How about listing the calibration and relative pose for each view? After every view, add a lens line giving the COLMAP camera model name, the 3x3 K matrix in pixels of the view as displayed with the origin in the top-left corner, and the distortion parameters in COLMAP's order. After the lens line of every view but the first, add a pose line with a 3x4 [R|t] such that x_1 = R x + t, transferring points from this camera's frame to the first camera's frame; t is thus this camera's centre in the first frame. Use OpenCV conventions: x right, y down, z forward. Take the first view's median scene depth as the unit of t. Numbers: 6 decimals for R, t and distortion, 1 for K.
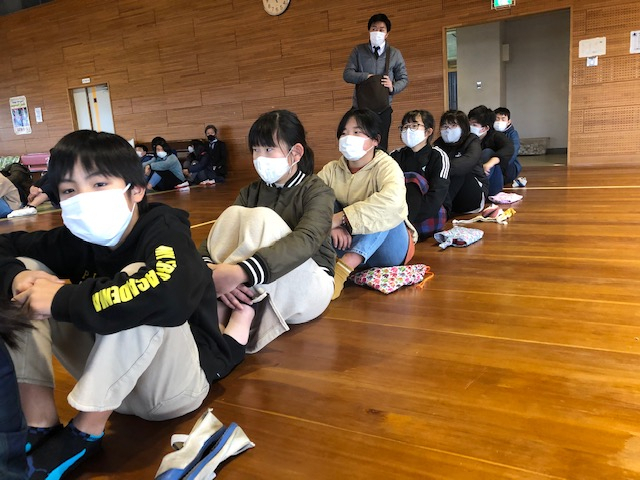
lens RADIAL K [[532.1, 0, 315.9], [0, 532.1, 239.0], [0, 0, 1]] dist [0.009440, 0.013367]
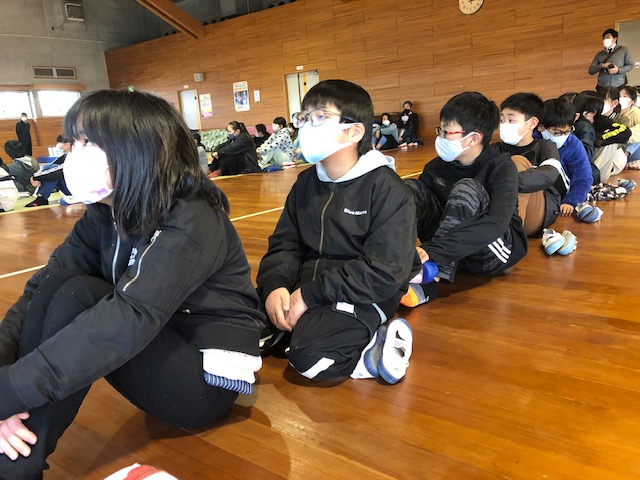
lens RADIAL K [[532.1, 0, 324.8], [0, 532.1, 241.8], [0, 0, 1]] dist [0.009440, 0.013367]
pose [[0.986672, 0.032602, -0.159420, -0.178764], [-0.026346, 0.998804, 0.041198, 0.077367], [0.160573, -0.036449, 0.986351, -0.315289]]
